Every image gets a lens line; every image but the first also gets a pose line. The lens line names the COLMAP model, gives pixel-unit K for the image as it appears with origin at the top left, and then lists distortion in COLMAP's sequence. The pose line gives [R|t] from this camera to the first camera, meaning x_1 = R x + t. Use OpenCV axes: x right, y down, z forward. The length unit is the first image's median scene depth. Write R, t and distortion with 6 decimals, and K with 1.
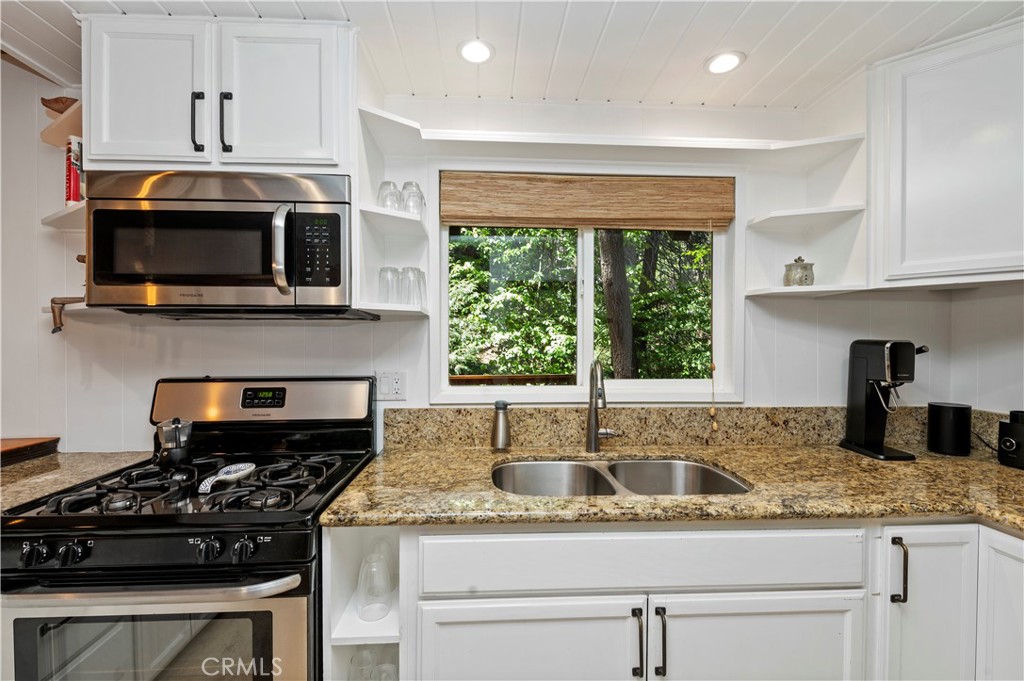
lens RADIAL K [[445.2, 0, 505.0], [0, 445.2, 345.6], [0, 0, 1]] dist [0.007273, -0.004083]
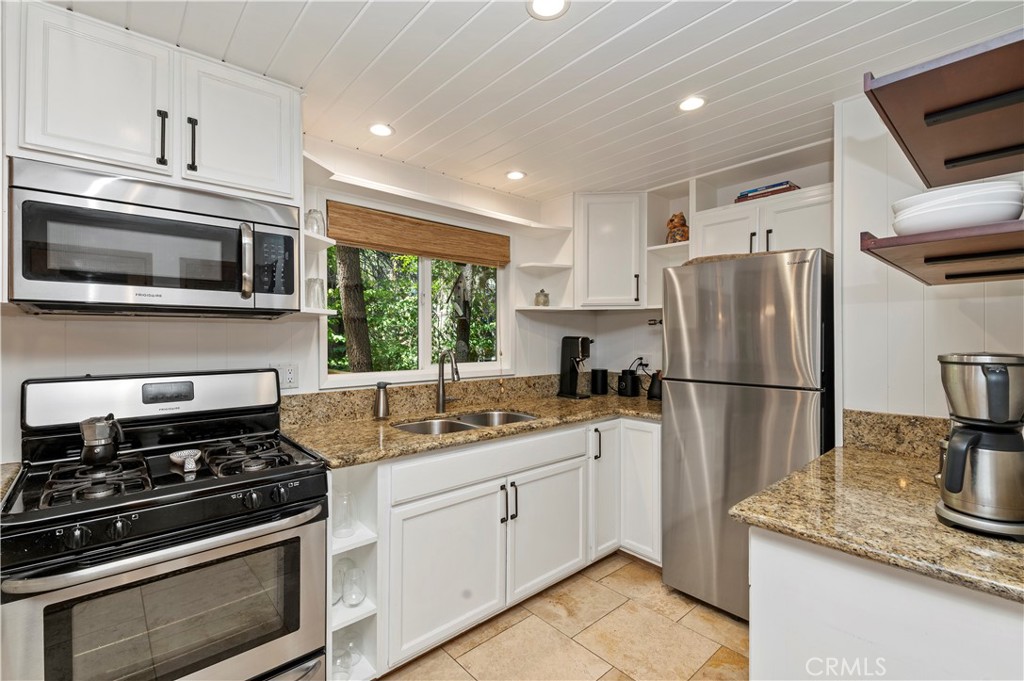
lens RADIAL K [[445.2, 0, 505.9], [0, 445.2, 339.2], [0, 0, 1]] dist [0.007273, -0.004083]
pose [[0.786452, -0.004146, 0.617638, -0.560182], [0.006622, 0.999977, -0.001719, -0.000233], [-0.617616, 0.005442, 0.786461, -0.299857]]
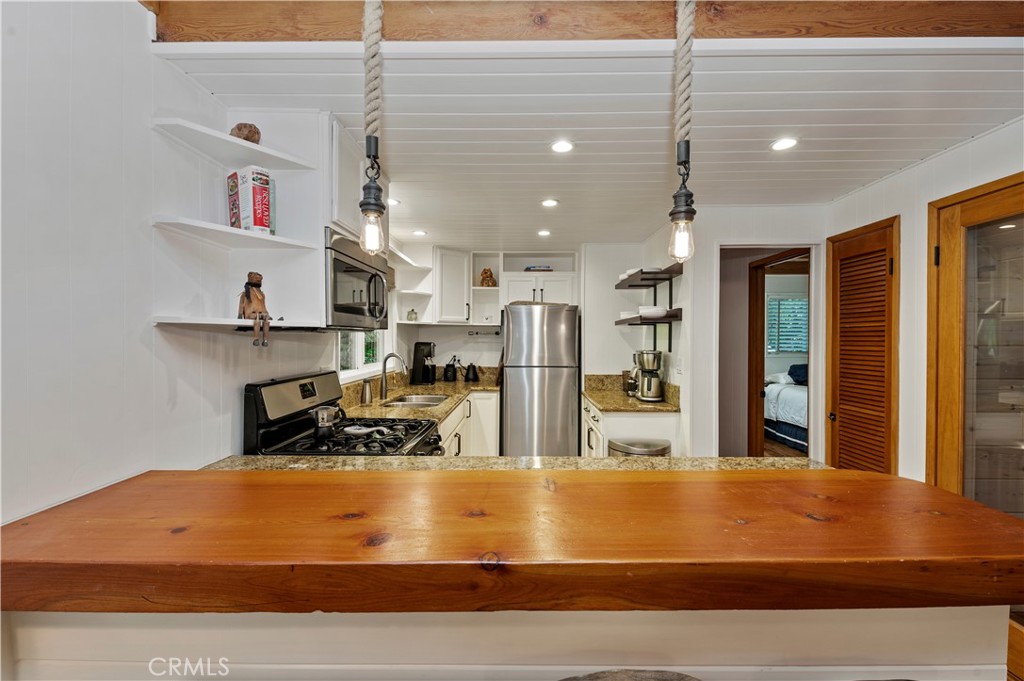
lens RADIAL K [[445.2, 0, 515.4], [0, 445.2, 339.1], [0, 0, 1]] dist [0.007273, -0.004083]
pose [[0.067004, -0.004269, 0.997744, -1.848998], [0.001022, 0.999991, 0.004210, -0.043888], [-0.997752, 0.000737, 0.067008, 0.277562]]
